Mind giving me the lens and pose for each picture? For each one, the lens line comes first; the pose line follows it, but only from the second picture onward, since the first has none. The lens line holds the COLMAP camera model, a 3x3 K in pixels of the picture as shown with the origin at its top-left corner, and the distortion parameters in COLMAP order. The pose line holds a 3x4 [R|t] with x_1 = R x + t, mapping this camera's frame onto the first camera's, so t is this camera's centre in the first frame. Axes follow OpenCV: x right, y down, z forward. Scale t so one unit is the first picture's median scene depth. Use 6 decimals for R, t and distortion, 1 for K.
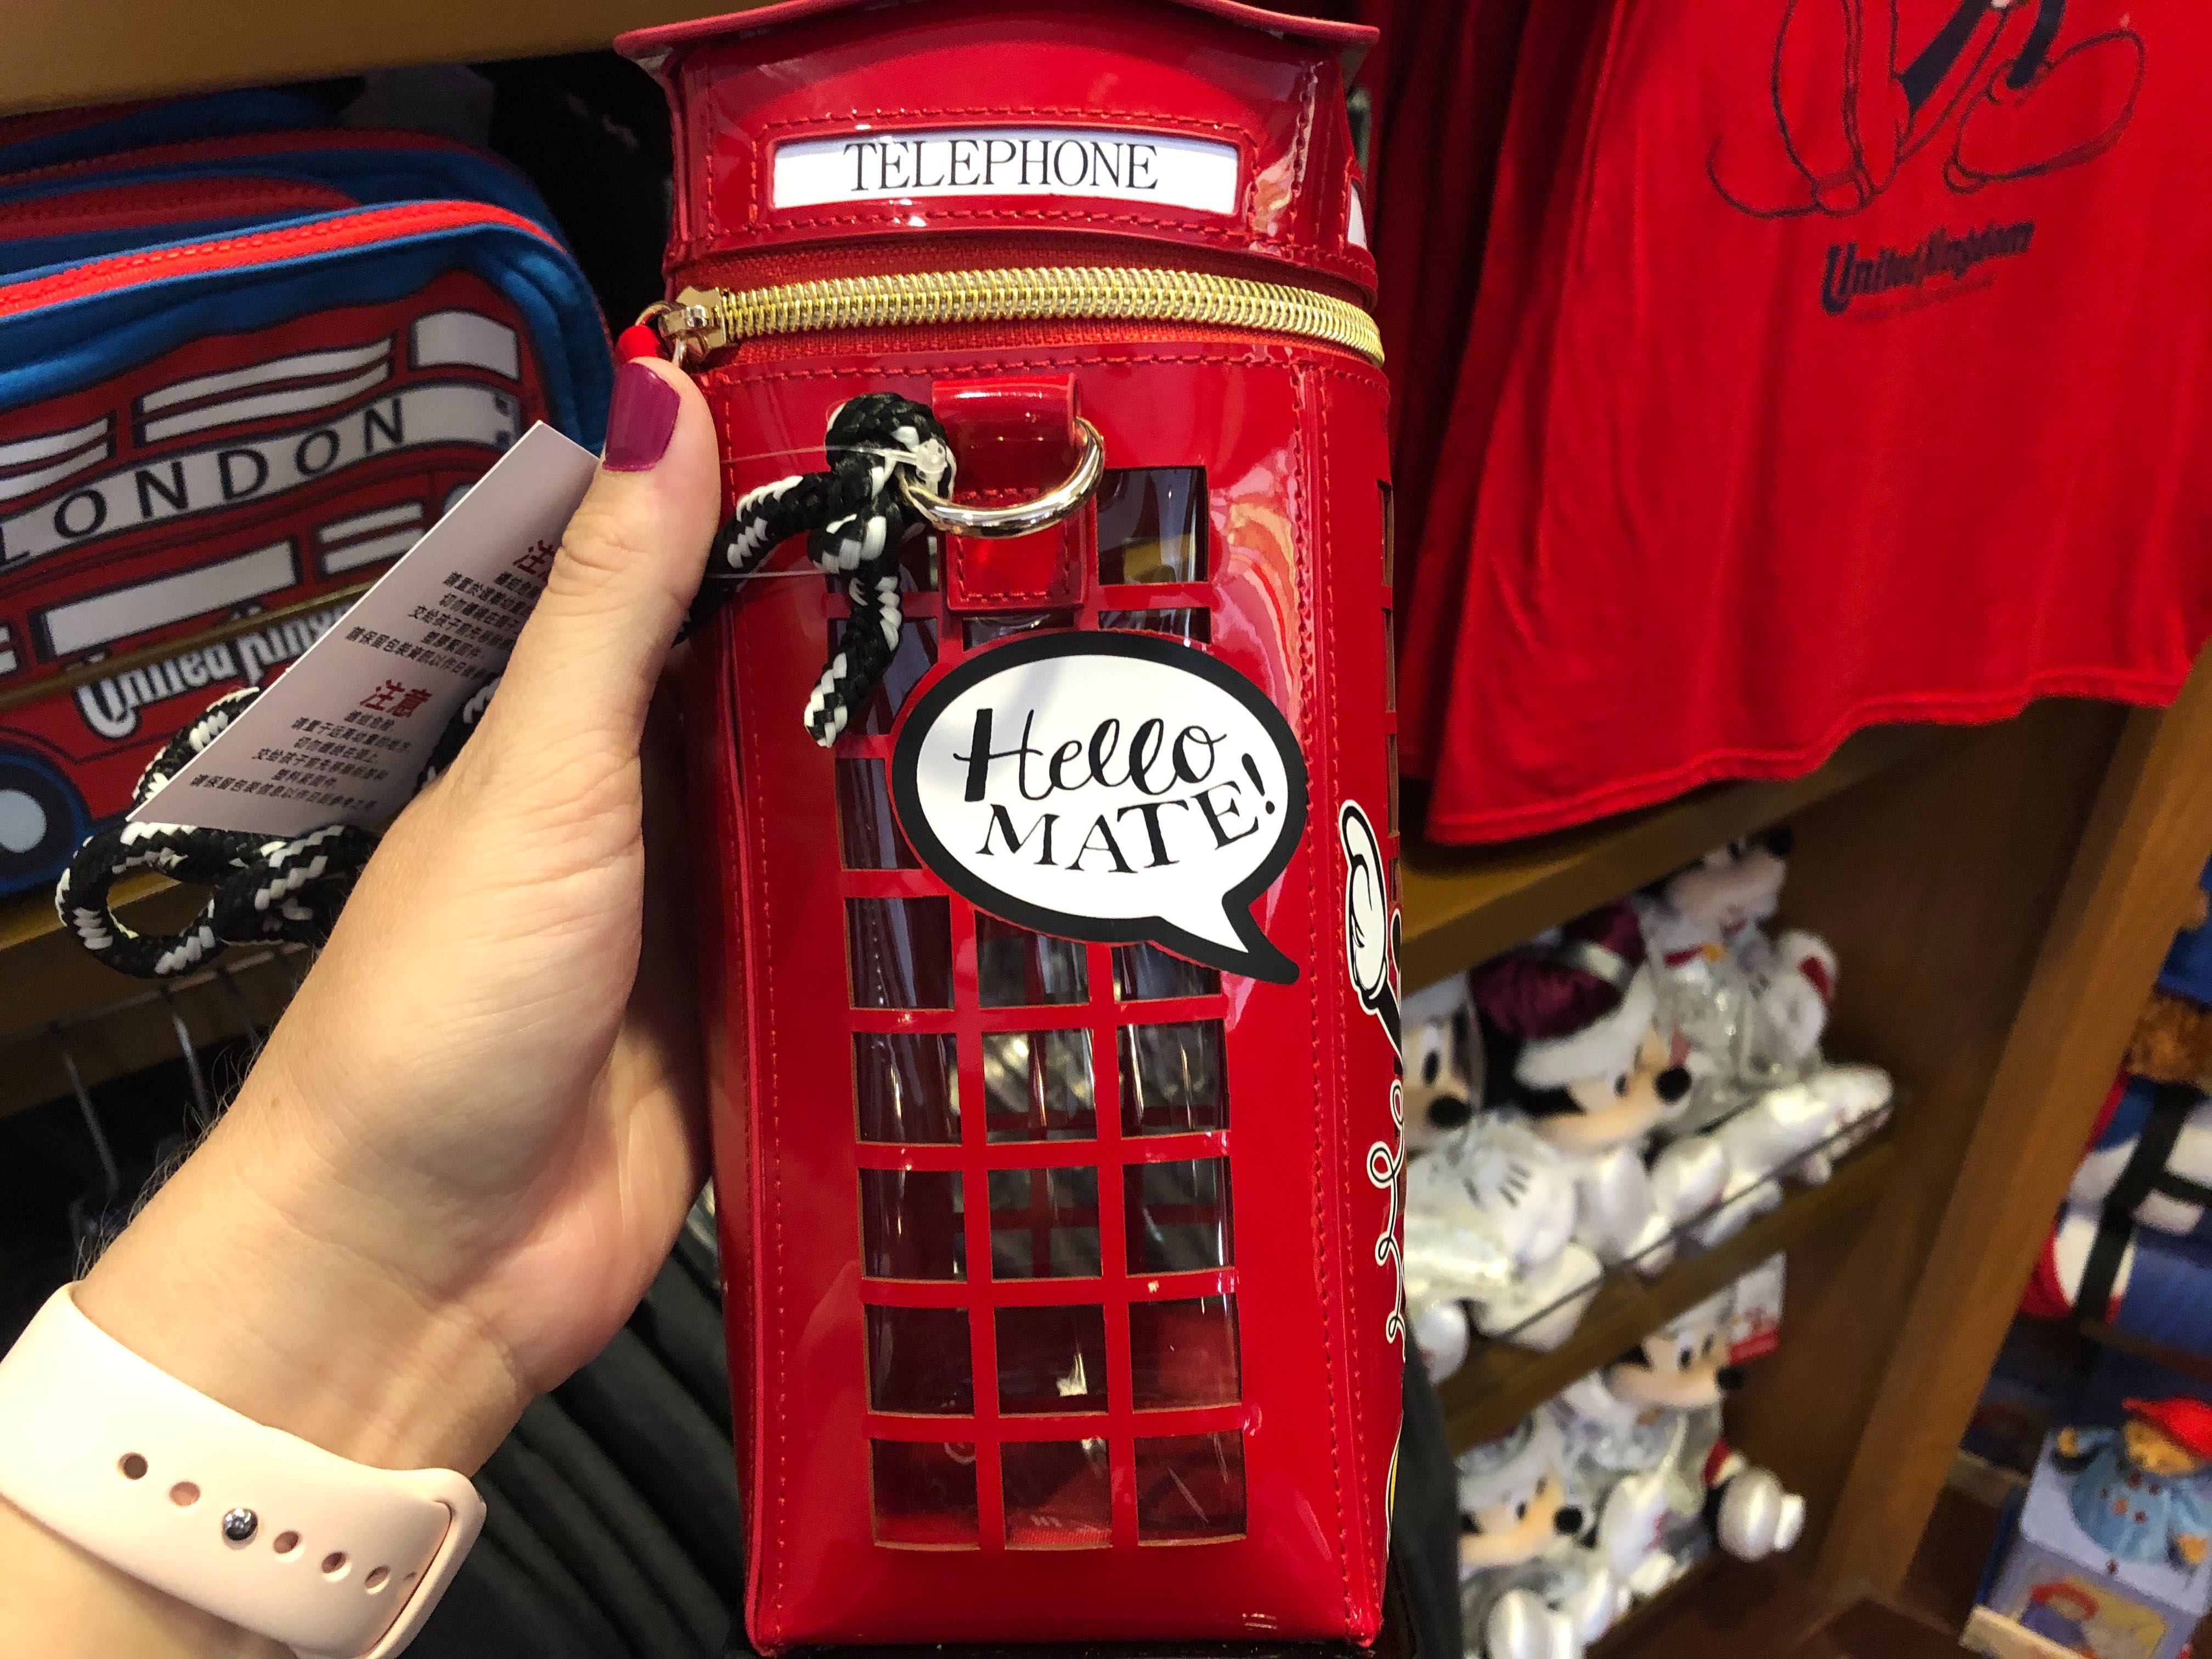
lens RADIAL K [[1798.2, 0, 1112.3], [0, 1798.2, 819.3], [0, 0, 1]] dist [-0.035721, 0.008913]
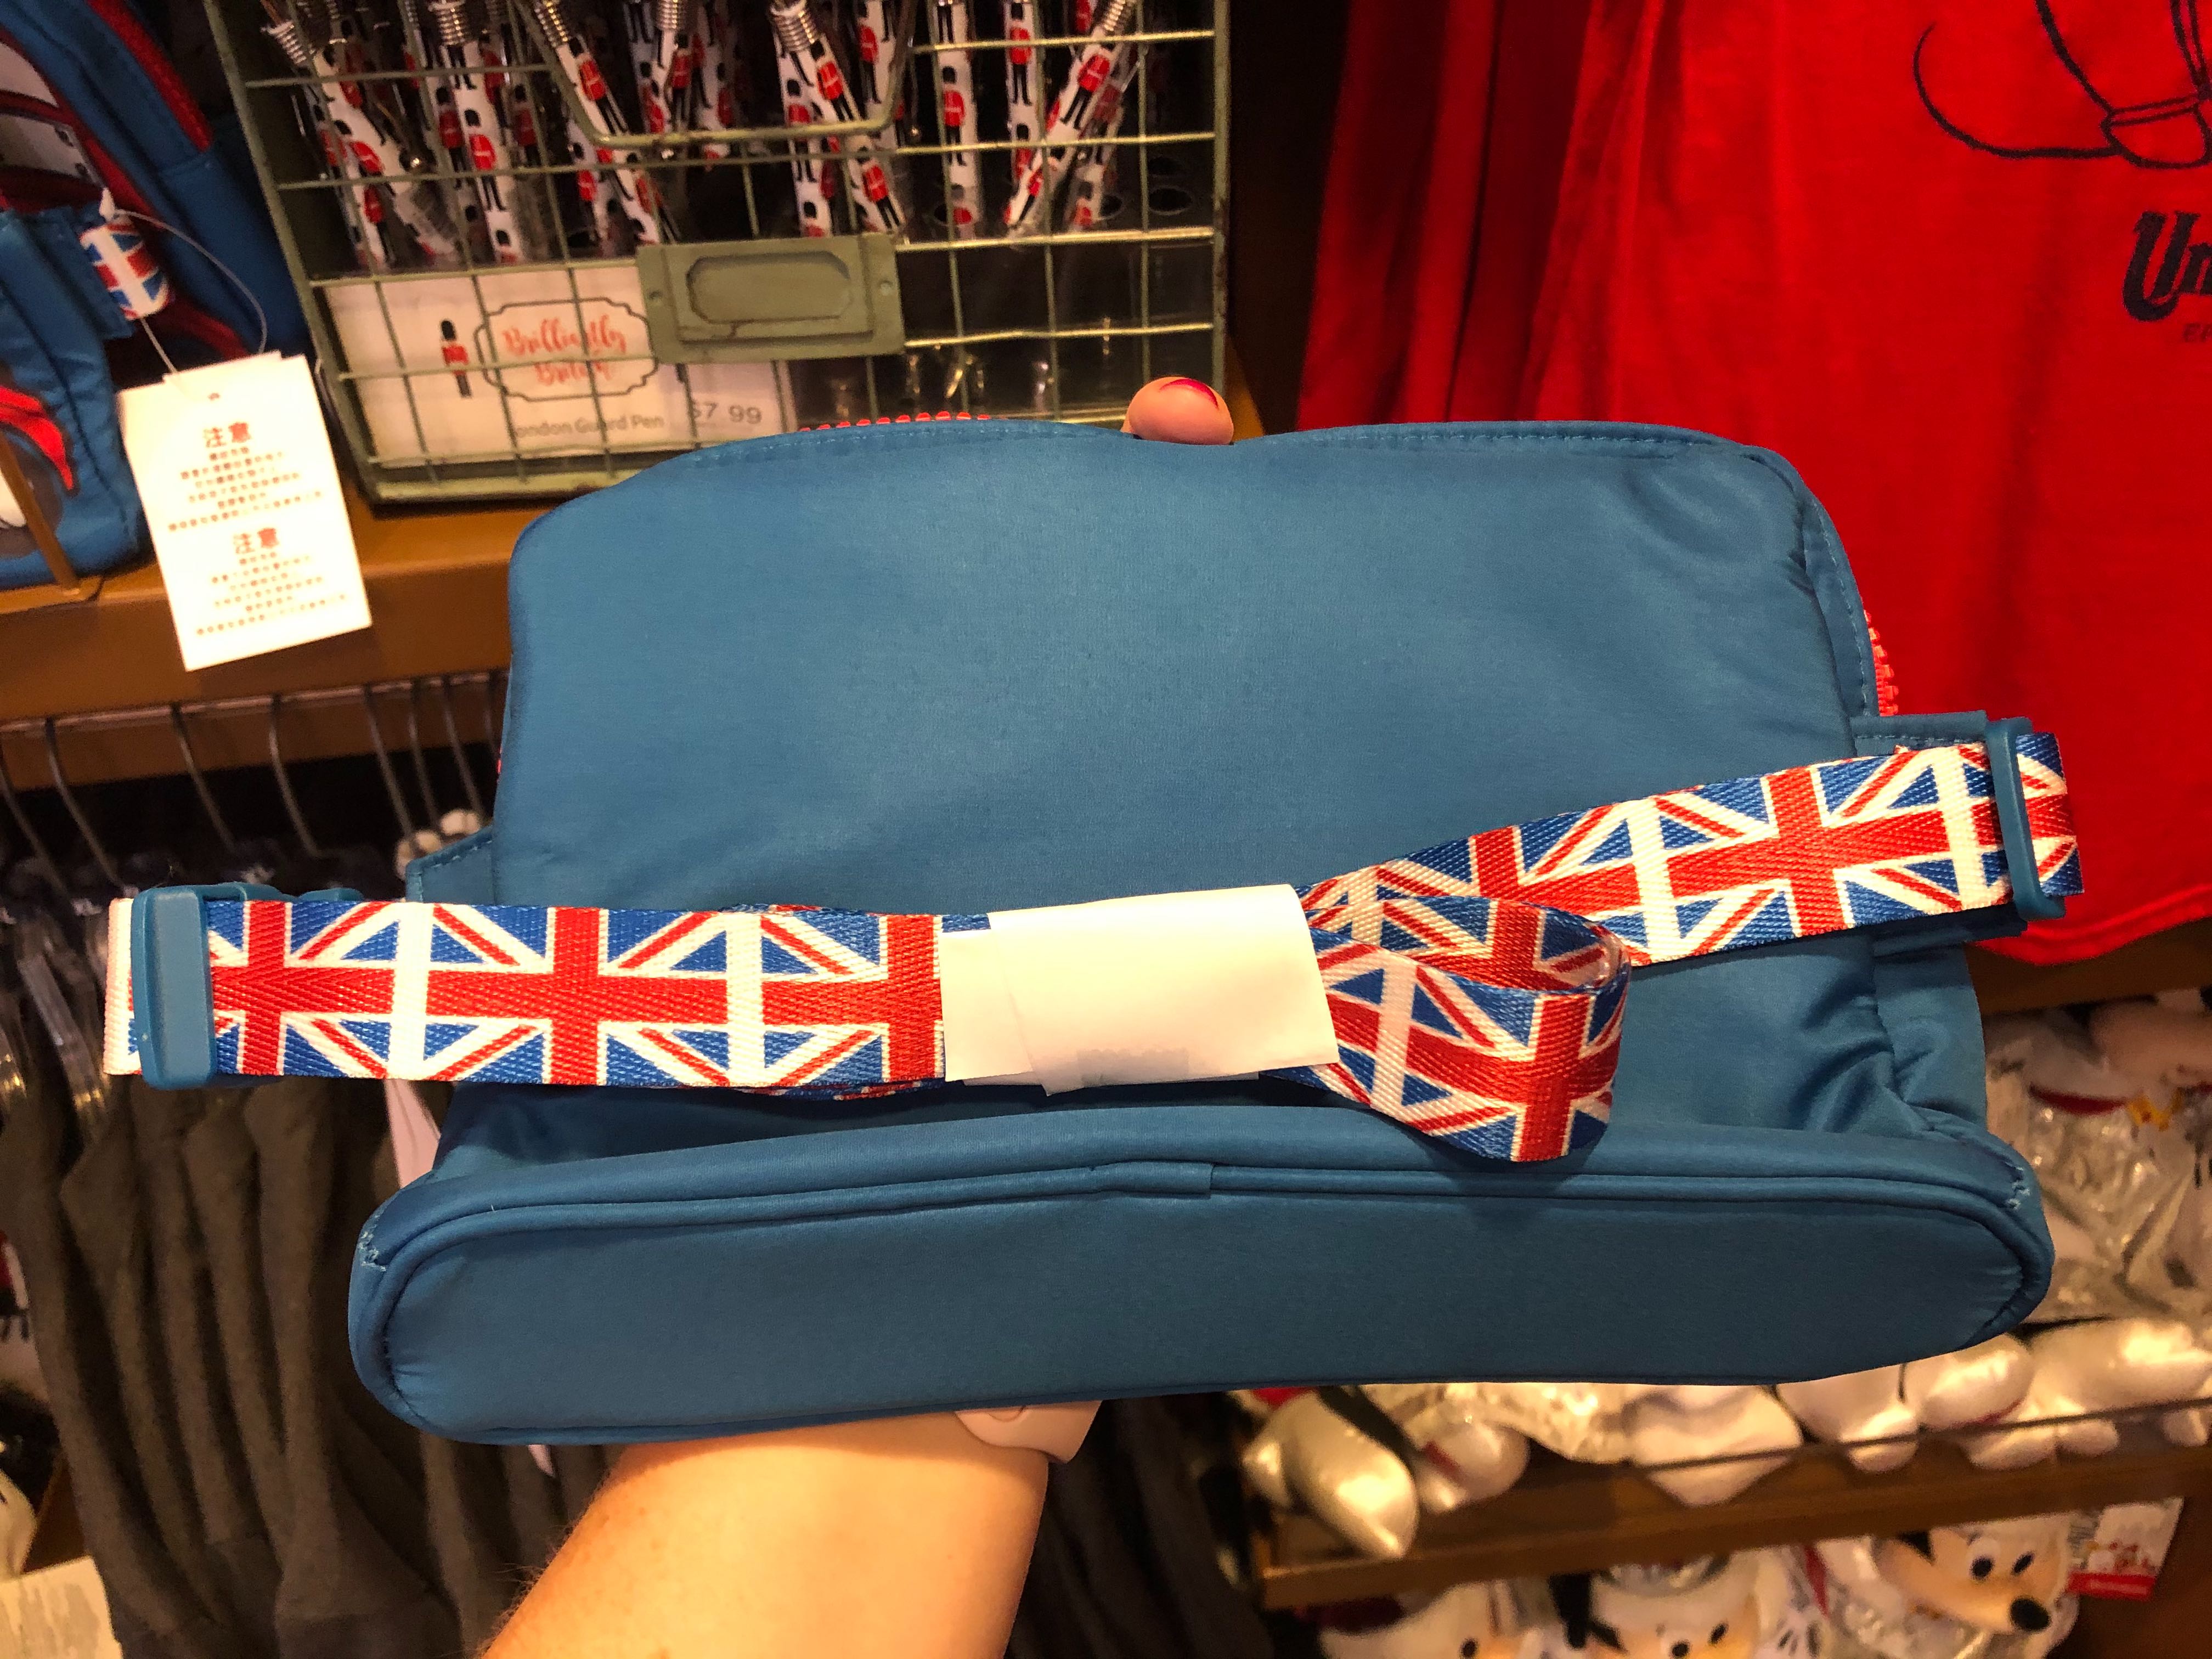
lens RADIAL K [[1798.2, 0, 1098.1], [0, 1798.2, 819.1], [0, 0, 1]] dist [-0.035721, 0.008913]
pose [[0.878612, 0.269646, -0.394121, 0.394931], [-0.219913, 0.961069, 0.167285, -0.140521], [0.423885, -0.060307, 0.903706, 0.258399]]
